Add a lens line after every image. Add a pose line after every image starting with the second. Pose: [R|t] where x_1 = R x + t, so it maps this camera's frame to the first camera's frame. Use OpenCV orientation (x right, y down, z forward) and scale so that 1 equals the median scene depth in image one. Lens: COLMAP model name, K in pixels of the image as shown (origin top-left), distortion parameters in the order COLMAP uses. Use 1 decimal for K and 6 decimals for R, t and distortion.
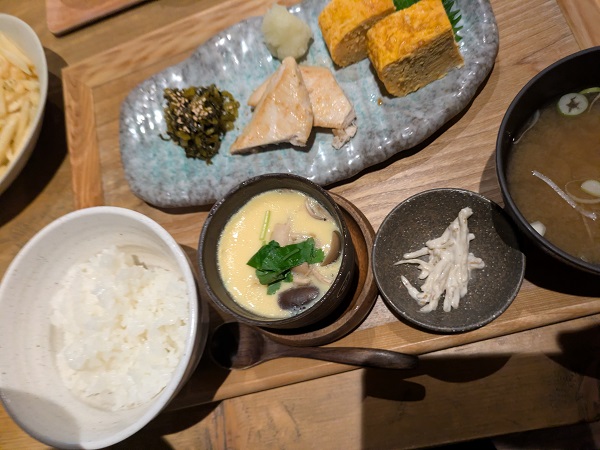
lens RADIAL K [[448.0, 0, 307.4], [0, 448.0, 227.2], [0, 0, 1]] dist [0.040487, -0.087815]
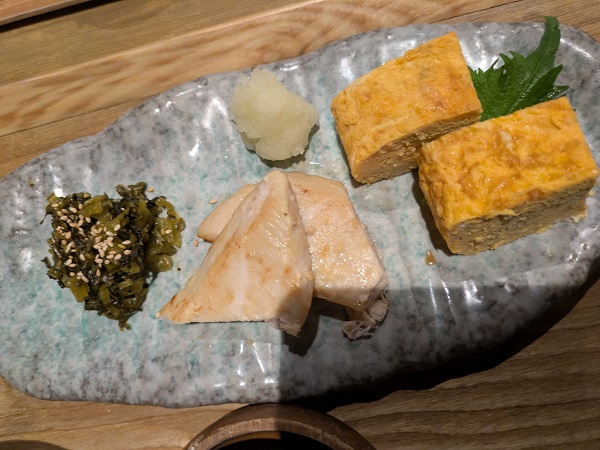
lens RADIAL K [[448.0, 0, 307.4], [0, 448.0, 227.2], [0, 0, 1]] dist [0.040487, -0.087815]
pose [[0.994591, 0.064107, 0.081722, -0.042073], [-0.066475, 0.997433, 0.026600, -0.312985], [-0.079807, -0.031889, 0.996300, 0.427312]]
